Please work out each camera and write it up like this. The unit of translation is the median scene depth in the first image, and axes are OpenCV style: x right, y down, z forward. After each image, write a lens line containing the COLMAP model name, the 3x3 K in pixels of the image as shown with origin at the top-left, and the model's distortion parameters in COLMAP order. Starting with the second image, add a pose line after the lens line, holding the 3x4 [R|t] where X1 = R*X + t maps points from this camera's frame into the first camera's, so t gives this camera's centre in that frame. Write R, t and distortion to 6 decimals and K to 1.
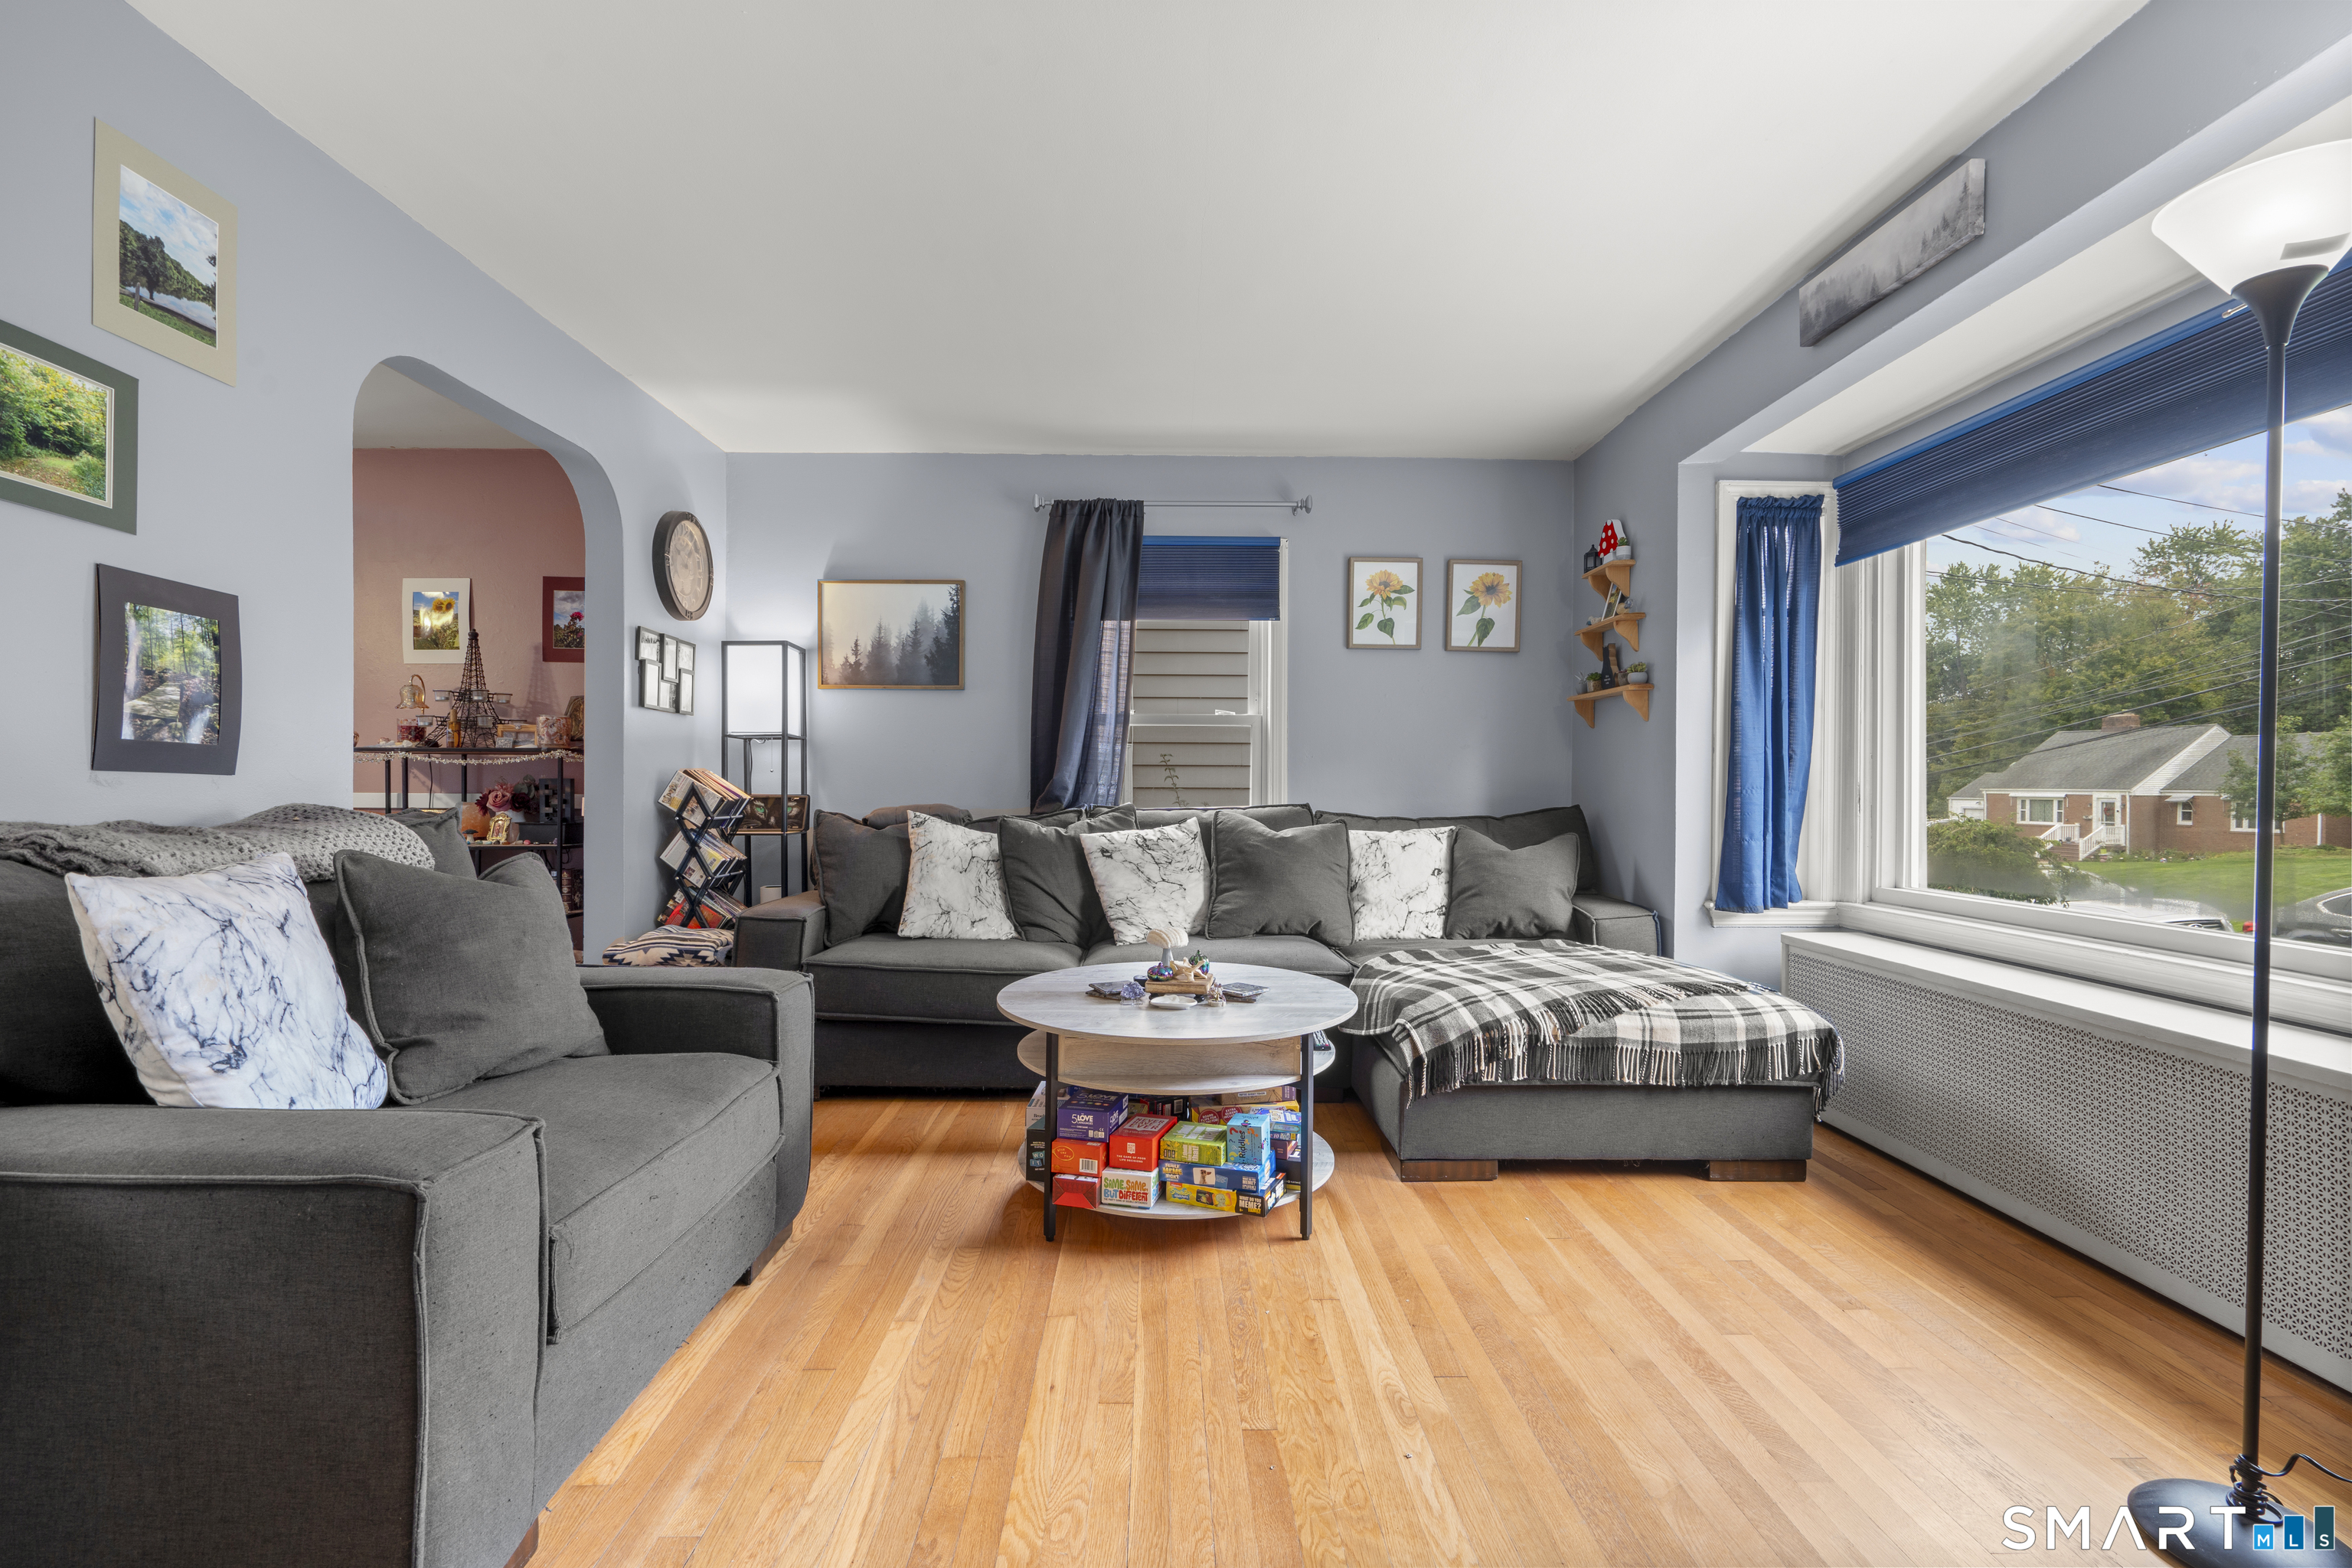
lens RADIAL K [[1063.9, 0, 1176.0], [0, 1063.9, 784.0], [0, 0, 1]] dist [0.000720, 0.000613]
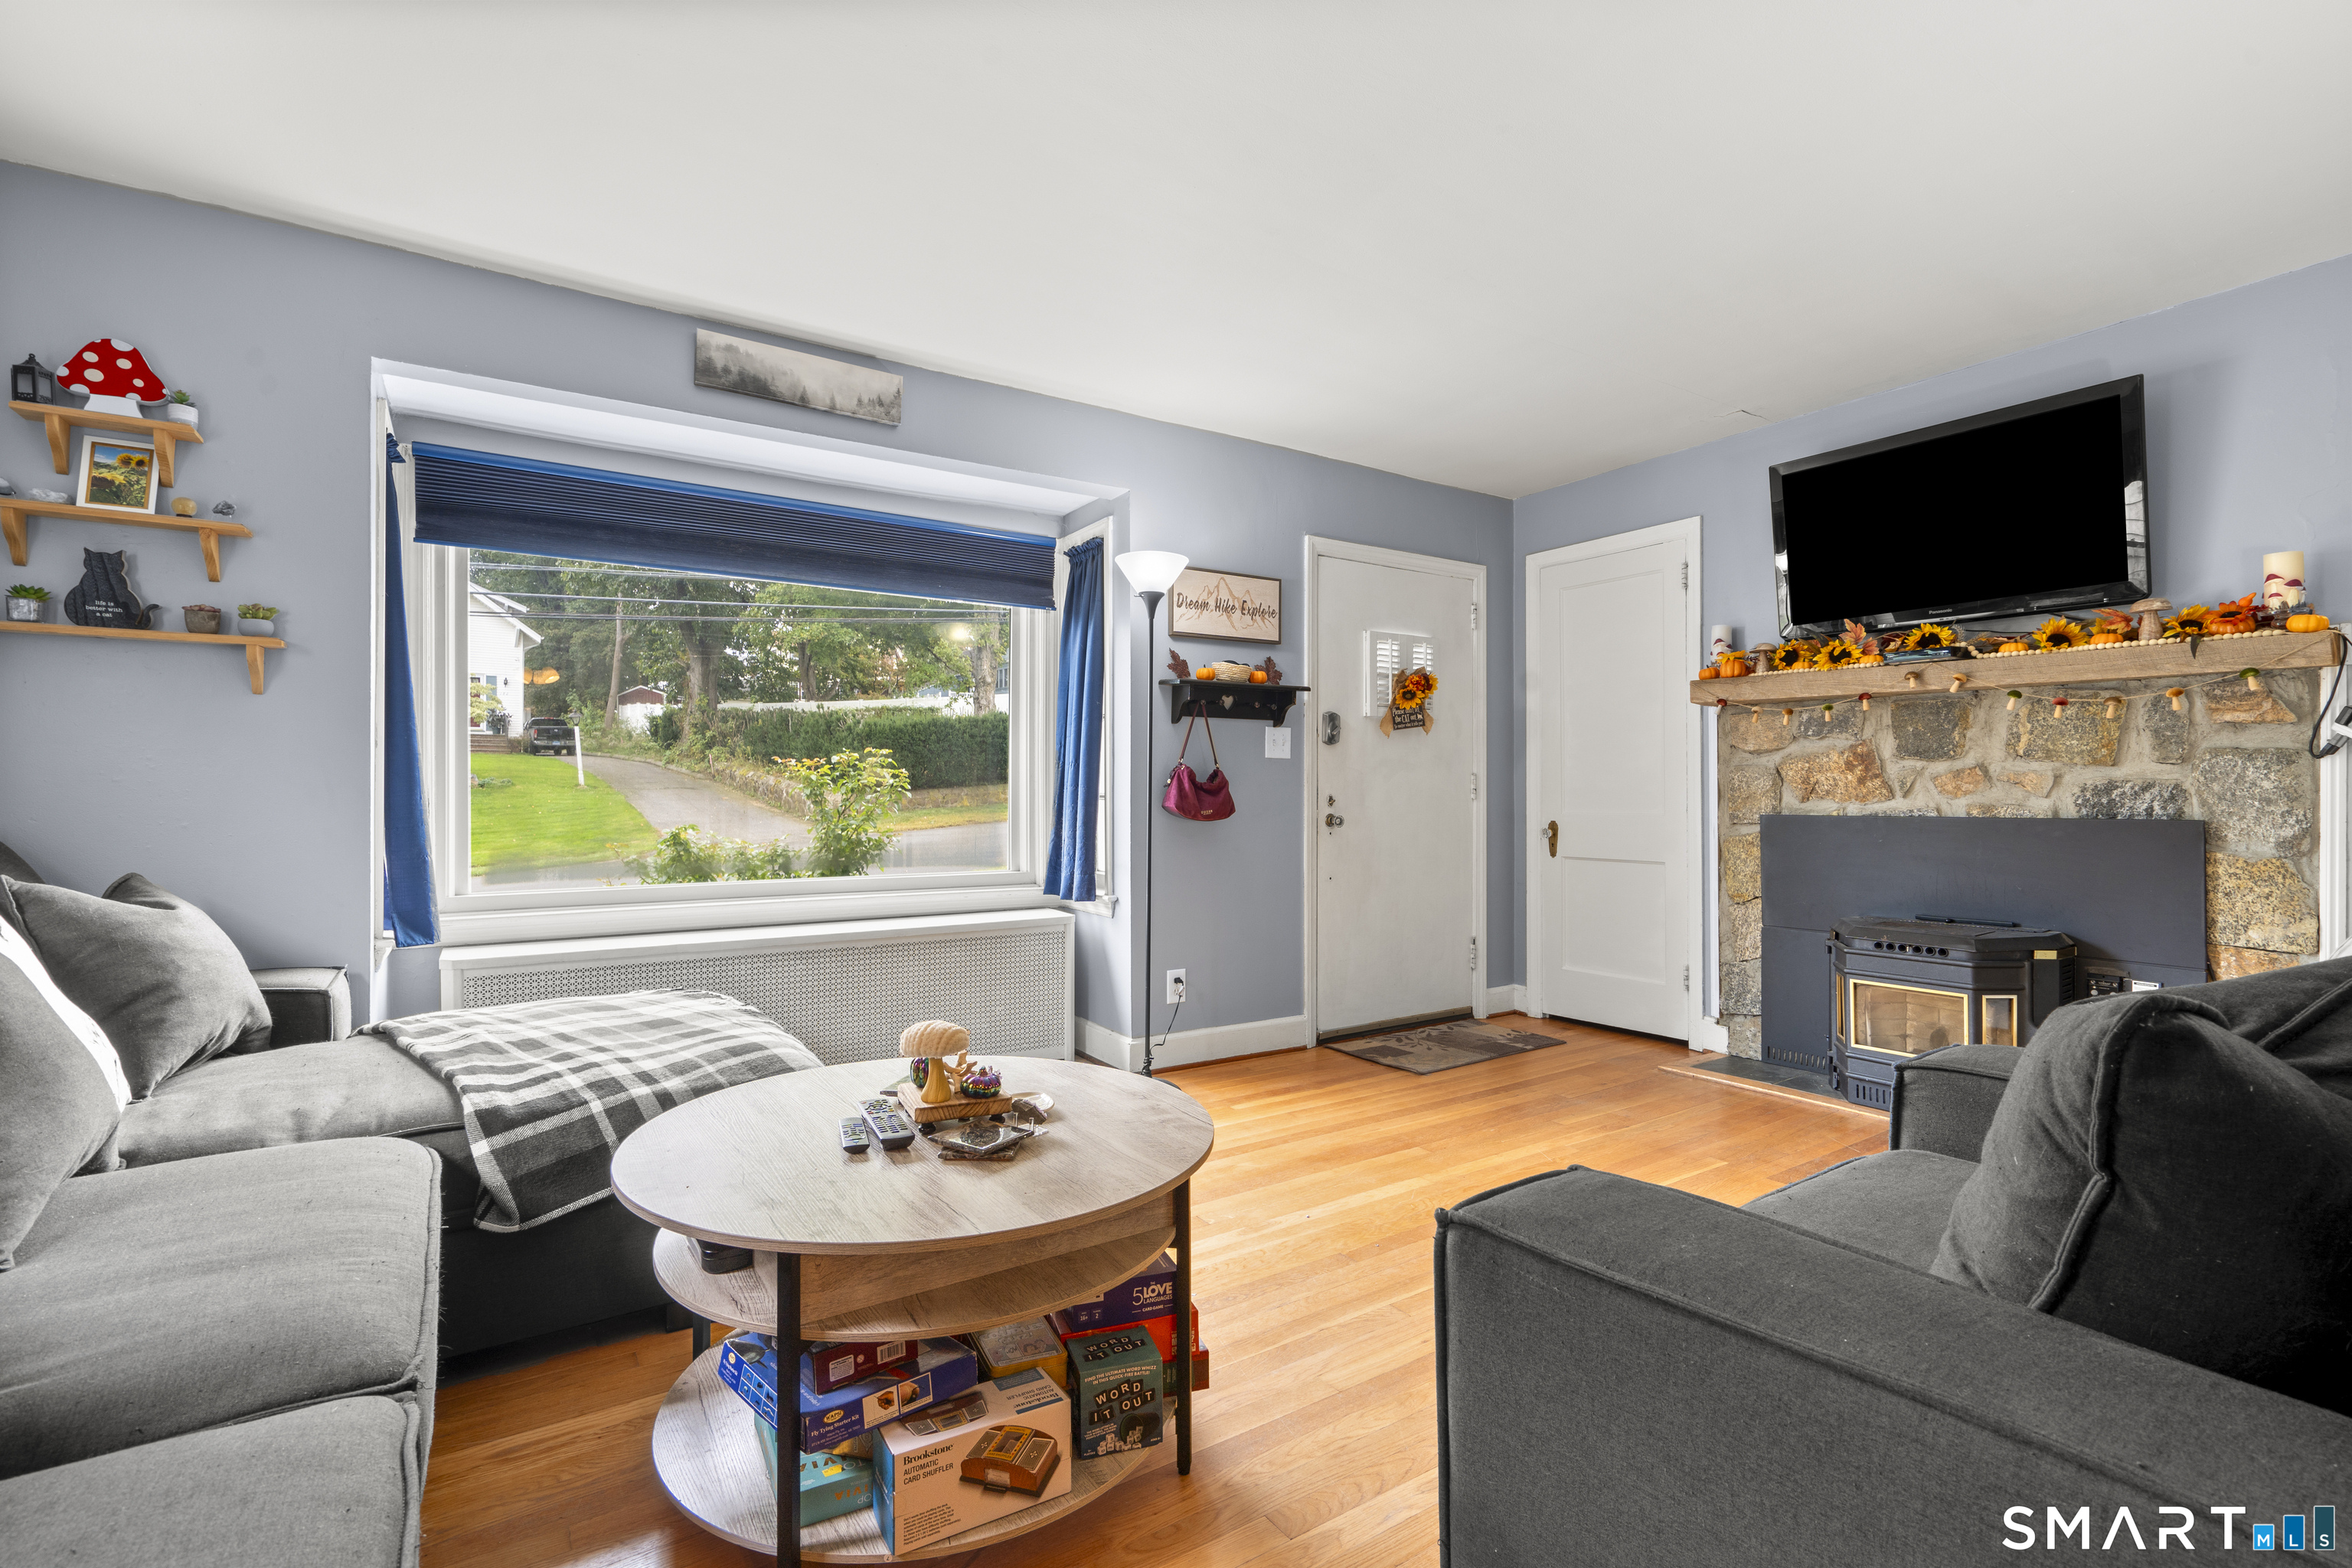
lens RADIAL K [[1063.9, 0, 1176.0], [0, 1063.9, 784.0], [0, 0, 1]] dist [0.000720, 0.000613]
pose [[-0.540173, 0.000407, 0.841554, -0.635371], [-0.001994, 0.999996, -0.001764, -0.007888], [-0.841552, -0.002631, -0.540170, 1.302265]]
